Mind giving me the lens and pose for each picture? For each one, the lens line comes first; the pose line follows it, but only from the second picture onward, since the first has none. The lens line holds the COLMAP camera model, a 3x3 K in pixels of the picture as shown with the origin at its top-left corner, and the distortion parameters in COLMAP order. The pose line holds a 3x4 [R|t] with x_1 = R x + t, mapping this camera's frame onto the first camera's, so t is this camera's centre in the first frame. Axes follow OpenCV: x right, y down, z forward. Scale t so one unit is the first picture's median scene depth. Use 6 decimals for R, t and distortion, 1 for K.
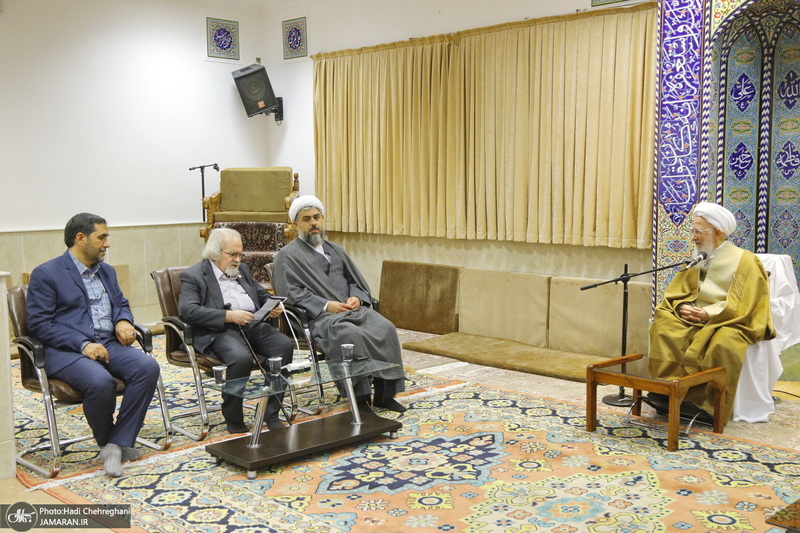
lens RADIAL K [[903.4, 0, 396.0], [0, 903.4, 271.9], [0, 0, 1]] dist [0.084866, 0.000000]
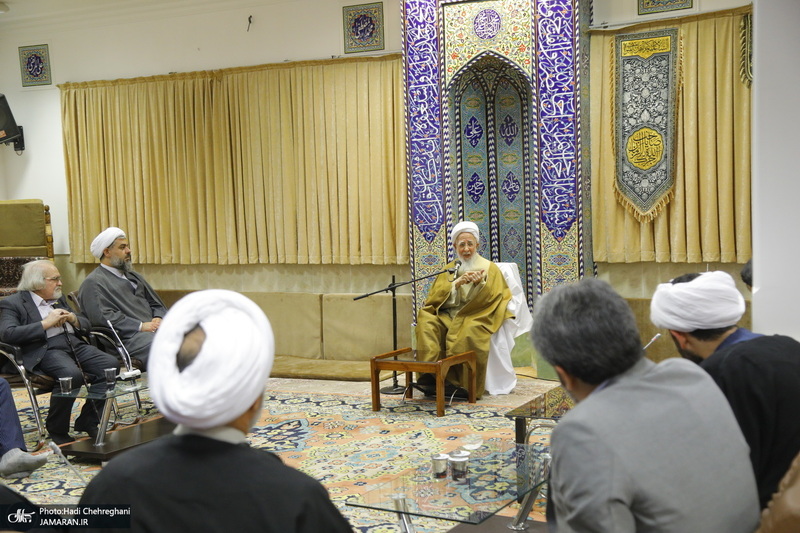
lens RADIAL K [[1086.1, 0, 399.6], [0, 1086.1, 264.2], [0, 0, 1]] dist [0.169558, 0.000000]
pose [[0.957408, -0.043648, 0.285422, -0.123464], [0.056545, 0.997711, -0.037097, 0.025268], [-0.283149, 0.051656, 0.957684, -0.315647]]
